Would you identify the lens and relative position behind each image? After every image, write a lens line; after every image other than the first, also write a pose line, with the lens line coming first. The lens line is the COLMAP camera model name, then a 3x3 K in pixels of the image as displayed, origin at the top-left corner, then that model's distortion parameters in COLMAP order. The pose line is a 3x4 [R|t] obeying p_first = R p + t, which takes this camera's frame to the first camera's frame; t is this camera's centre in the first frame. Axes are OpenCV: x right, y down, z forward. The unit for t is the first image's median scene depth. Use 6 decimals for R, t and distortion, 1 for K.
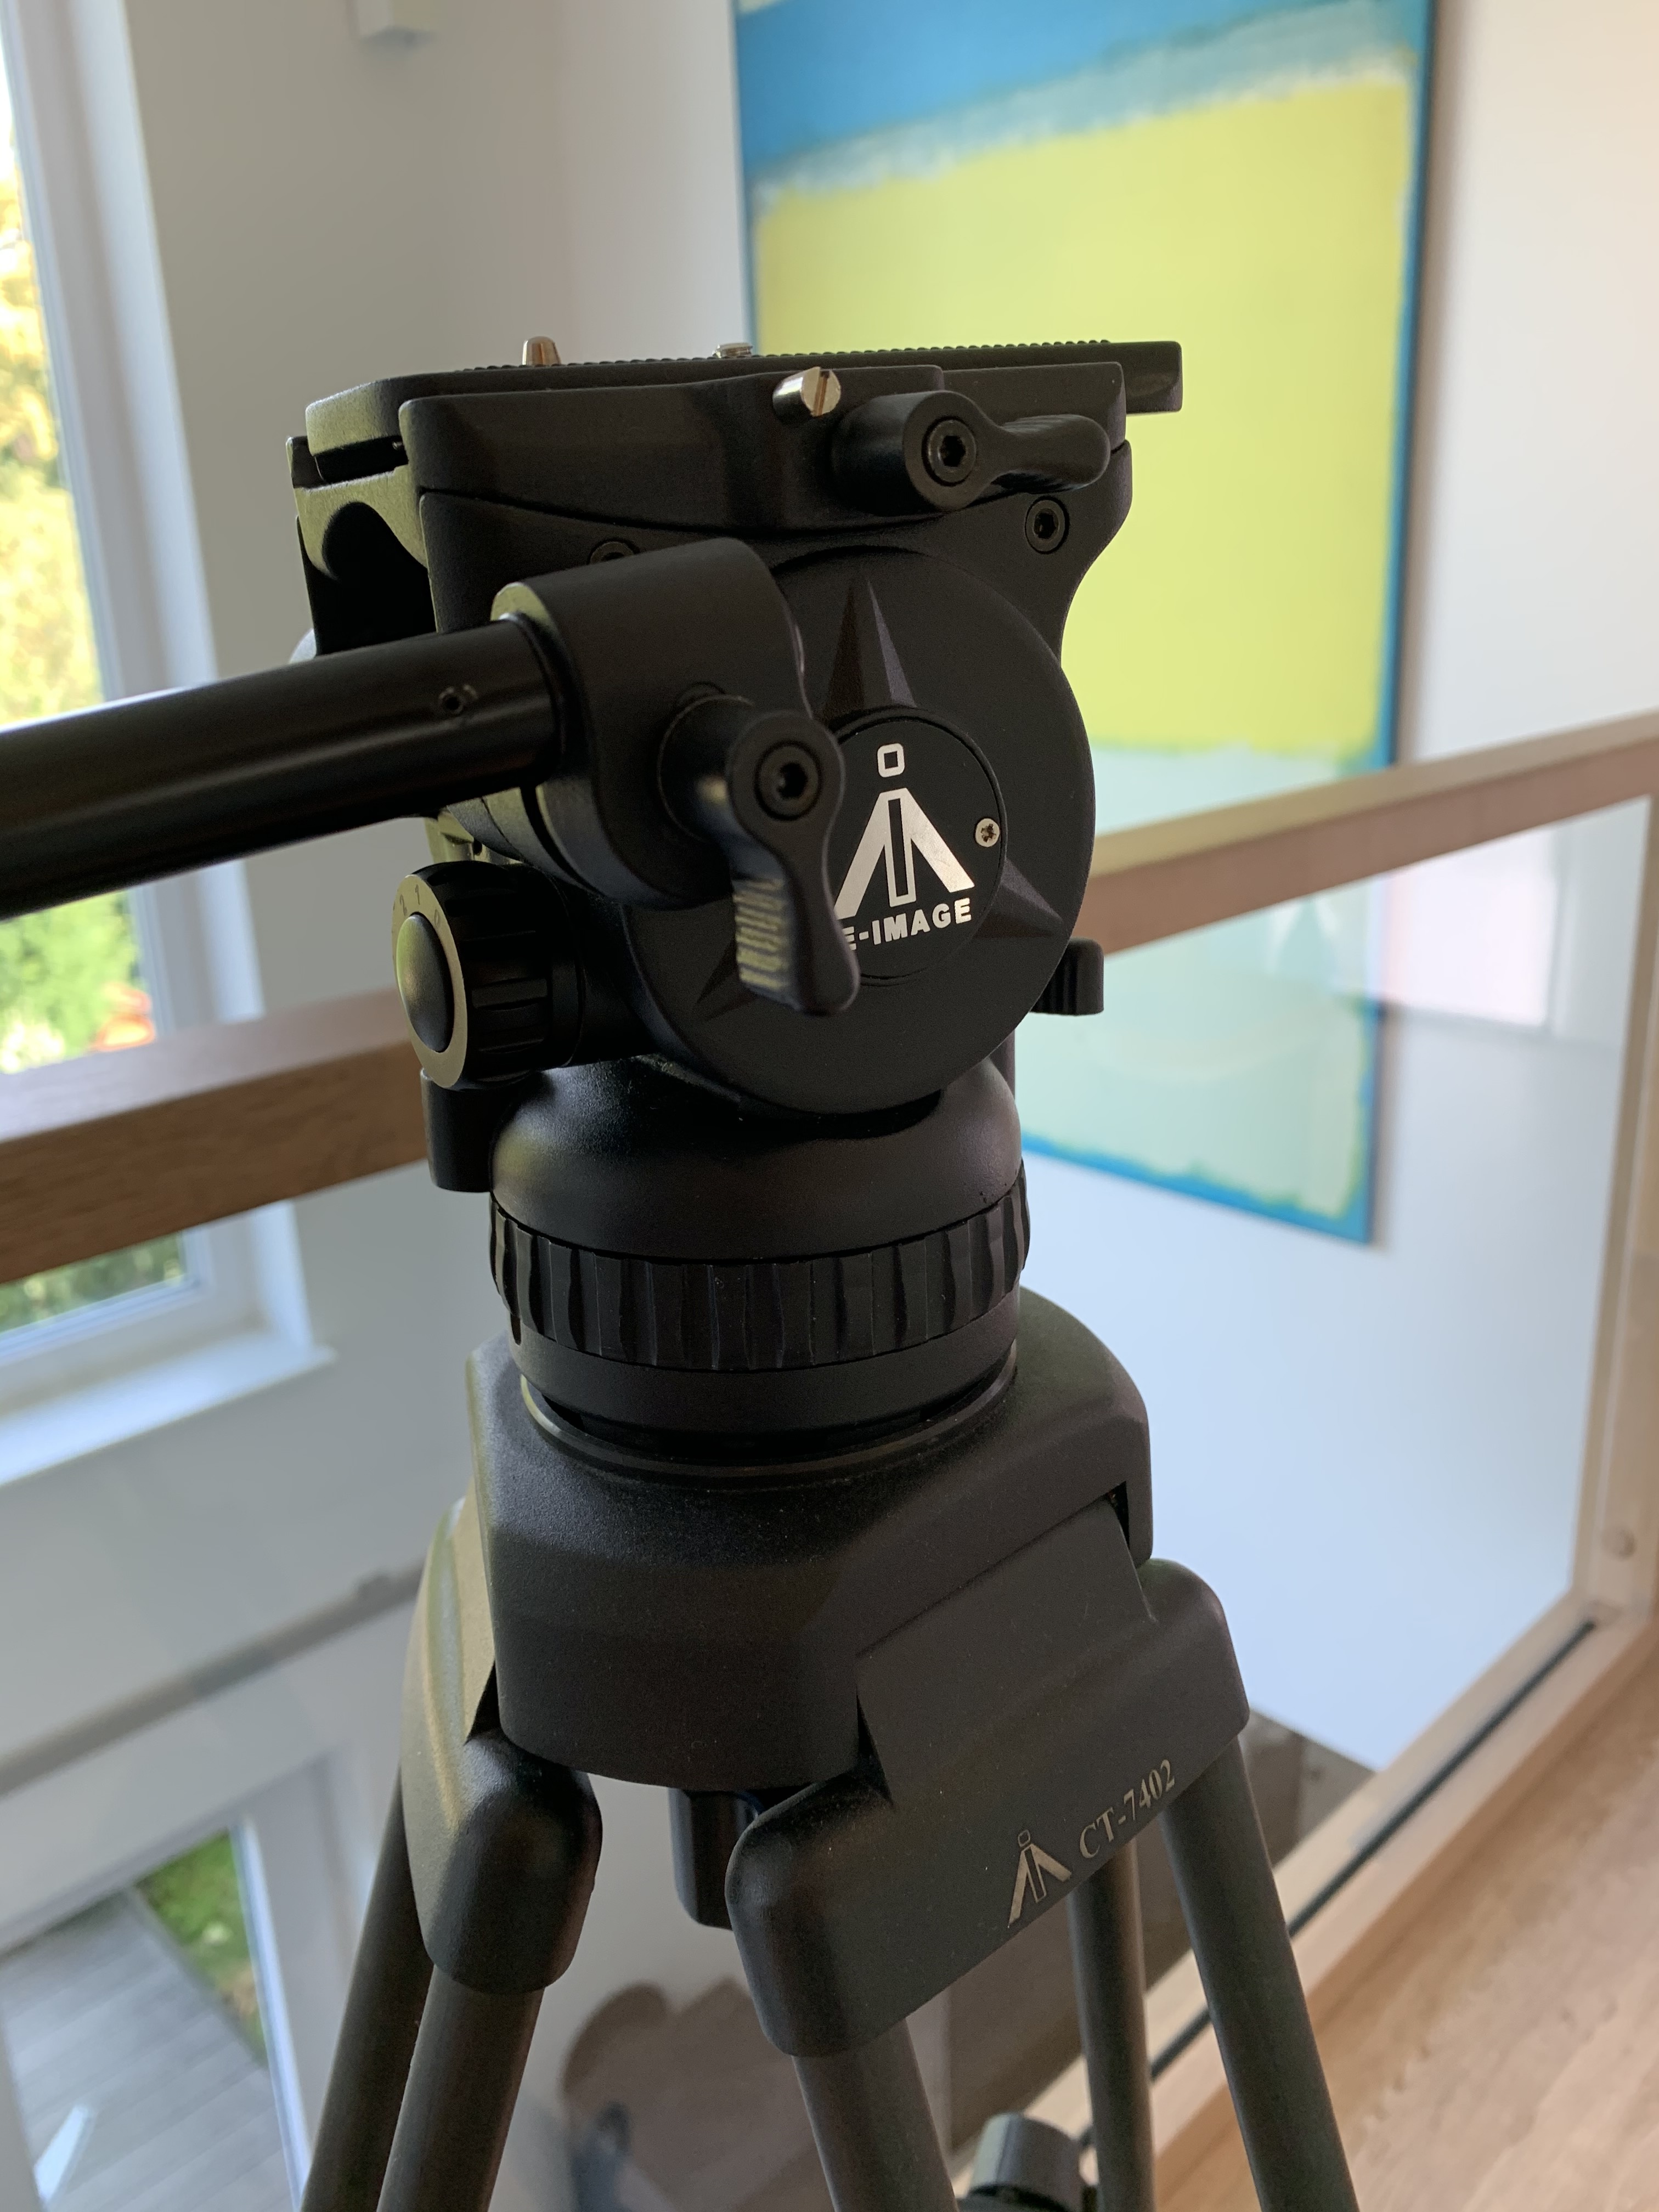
lens RADIAL K [[1679.9, 0, 827.5], [0, 1679.9, 1087.6], [0, 0, 1]] dist [0.008236, -0.019605]
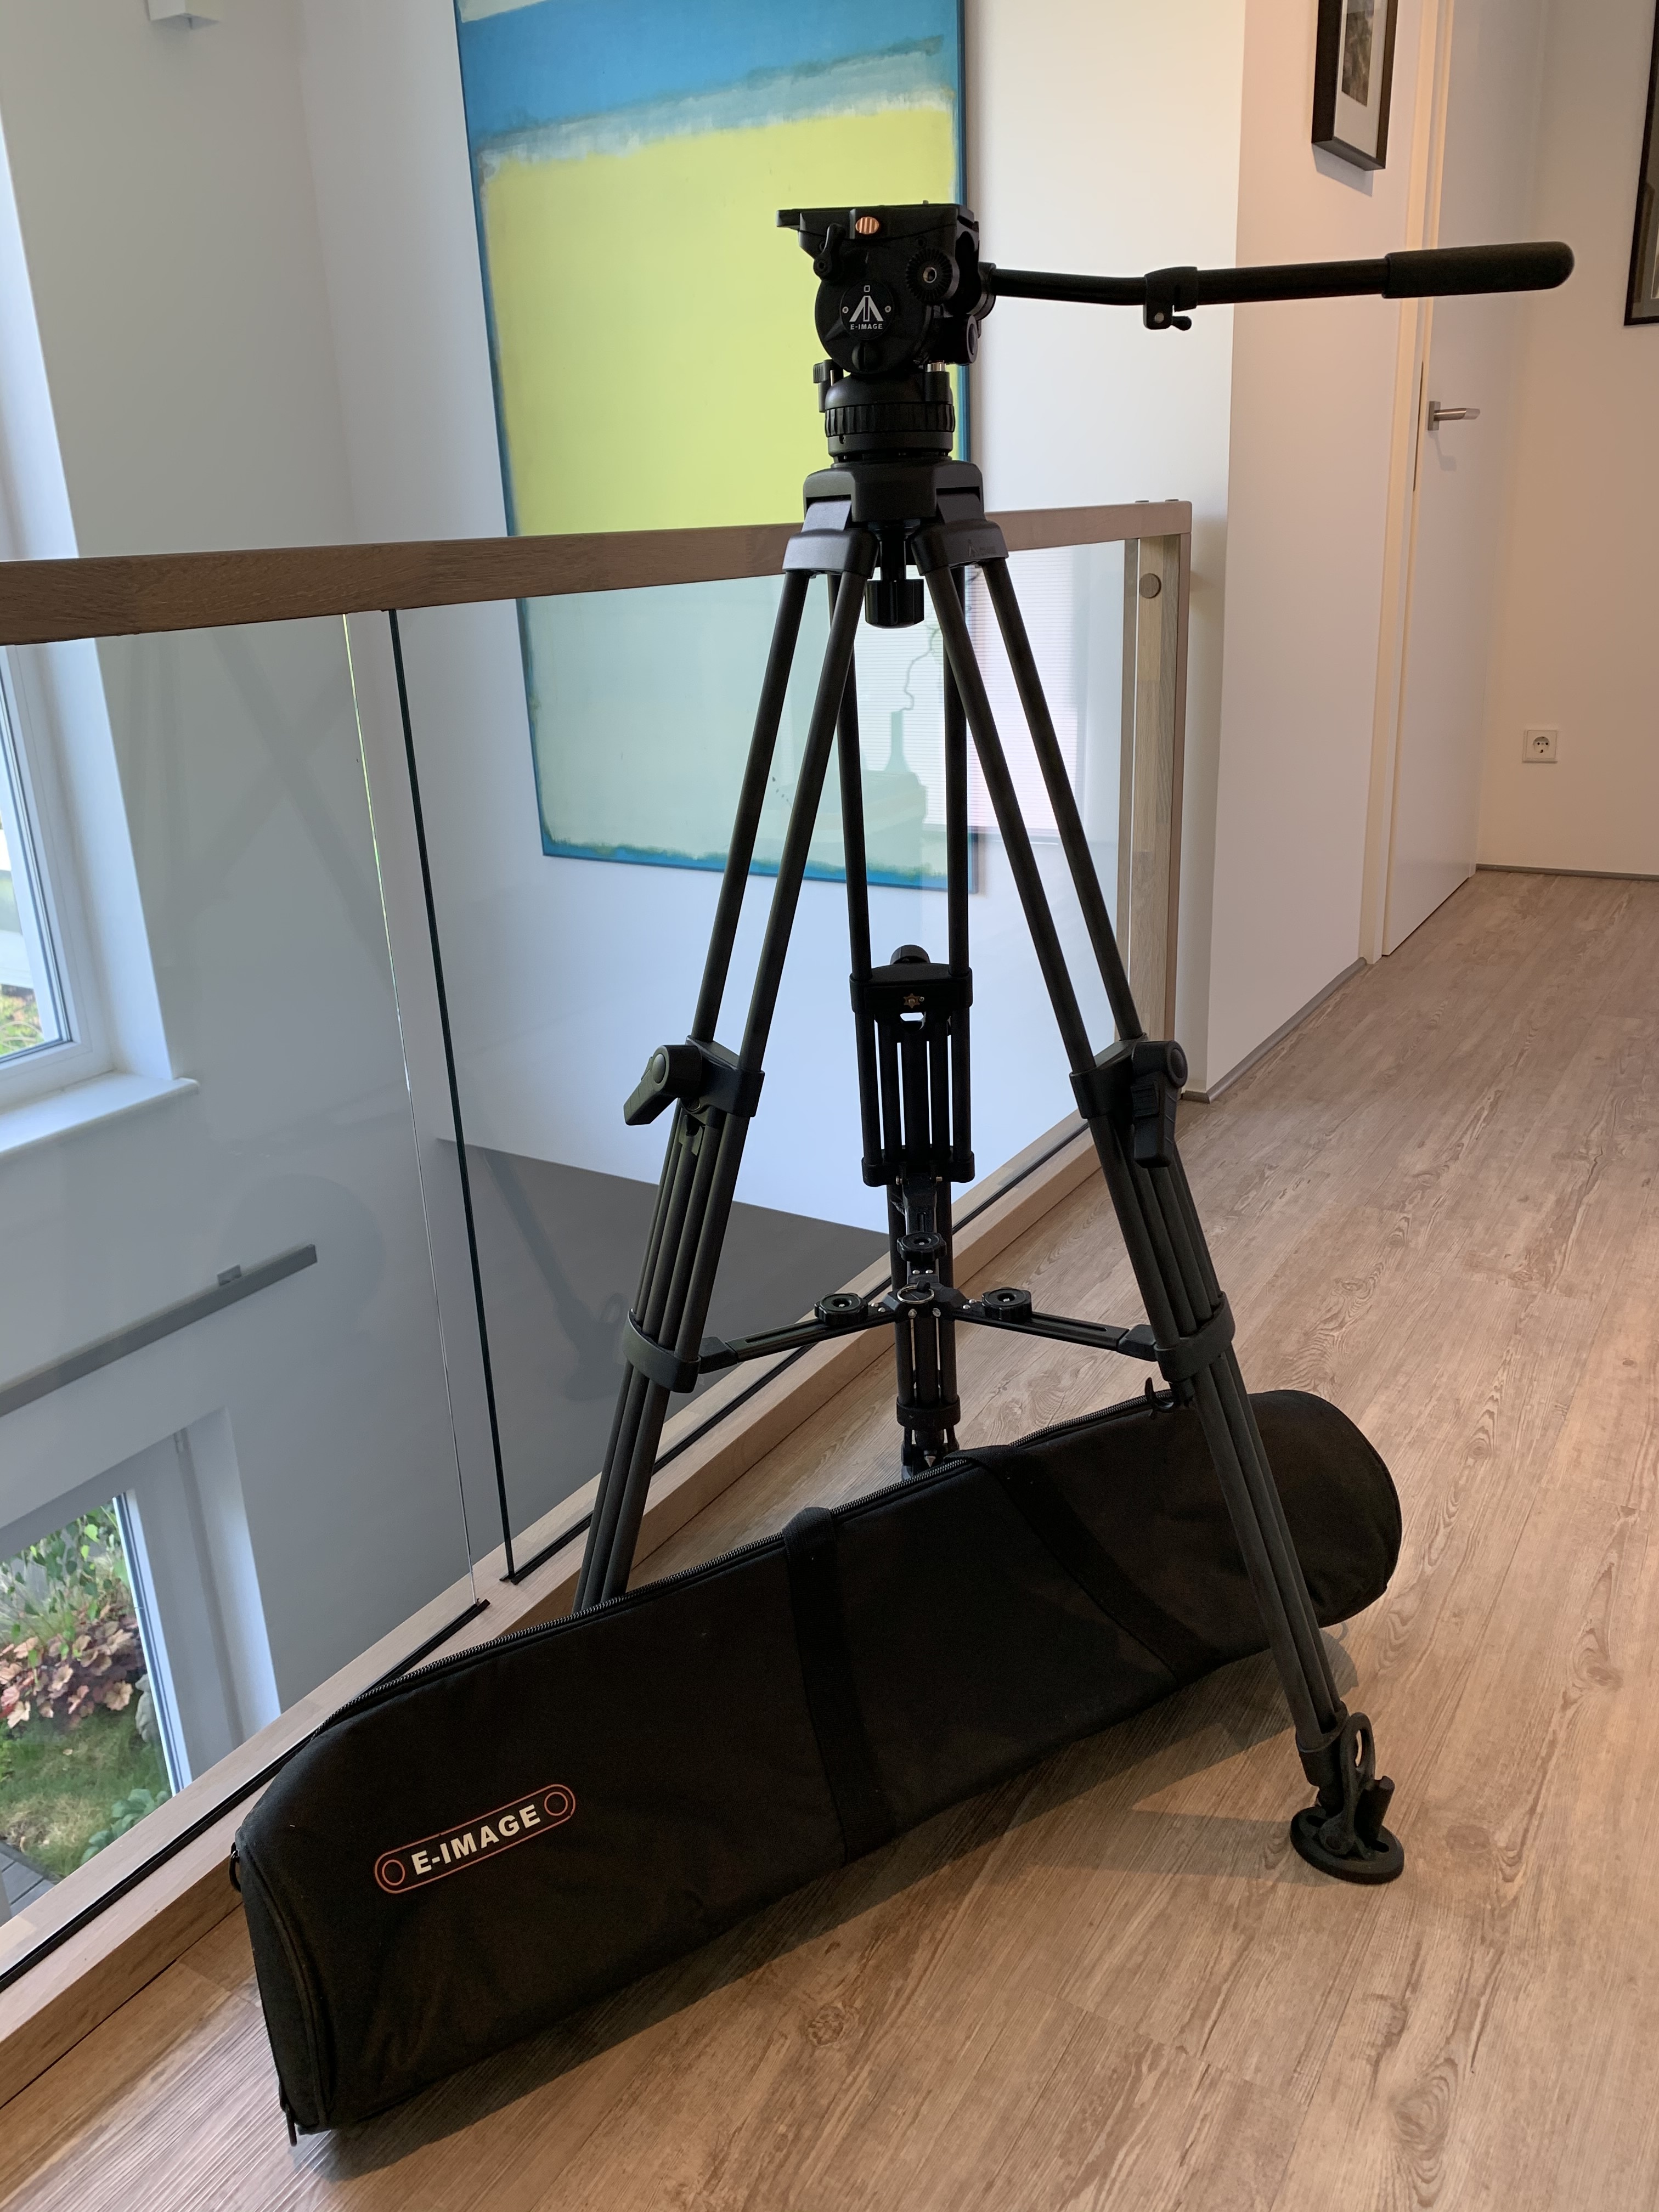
lens RADIAL K [[1679.9, 0, 822.4], [0, 1679.9, 1117.5], [0, 0, 1]] dist [0.008236, -0.019605]
pose [[0.967191, -0.079610, 0.241256, -0.268286], [0.073564, 0.996711, 0.033980, 0.325370], [-0.243167, -0.015118, 0.969867, -0.599879]]
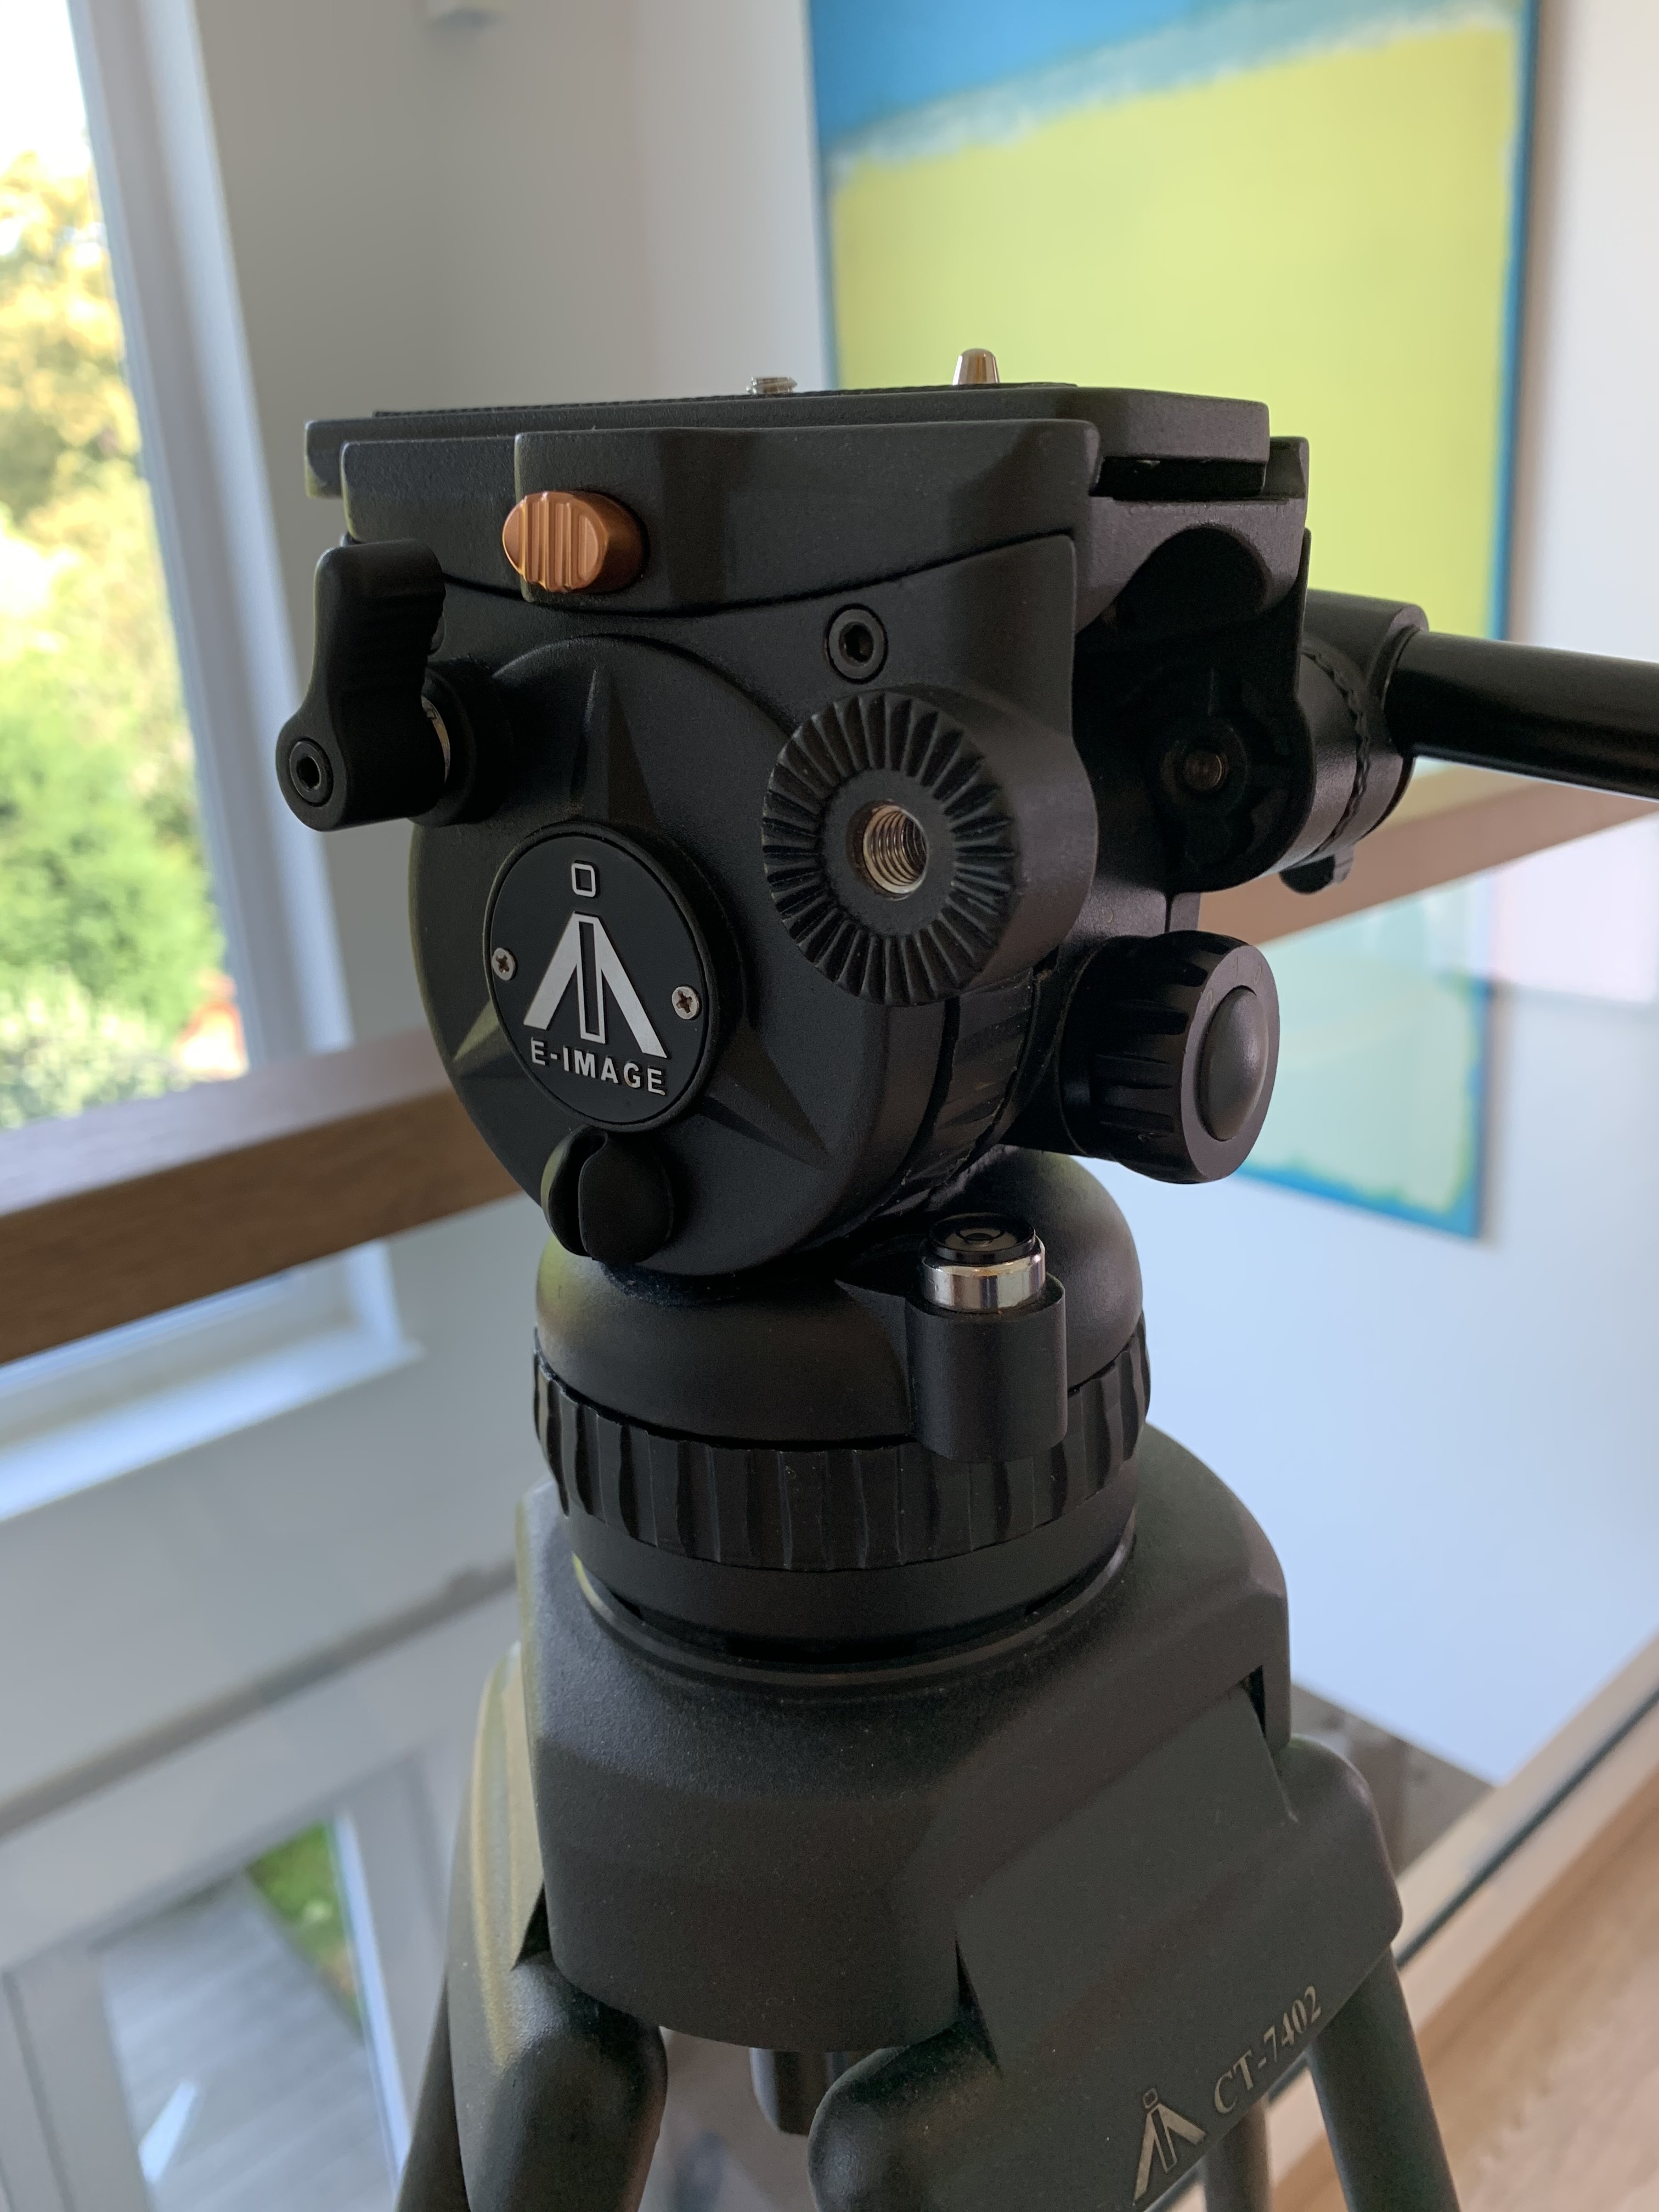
lens RADIAL K [[1679.9, 0, 834.2], [0, 1679.9, 1082.4], [0, 0, 1]] dist [0.008236, -0.019605]
pose [[0.998853, -0.009627, -0.046903, -0.000038], [0.010257, 0.999860, 0.013208, -0.018315], [0.046770, -0.013674, 0.998812, 0.027835]]
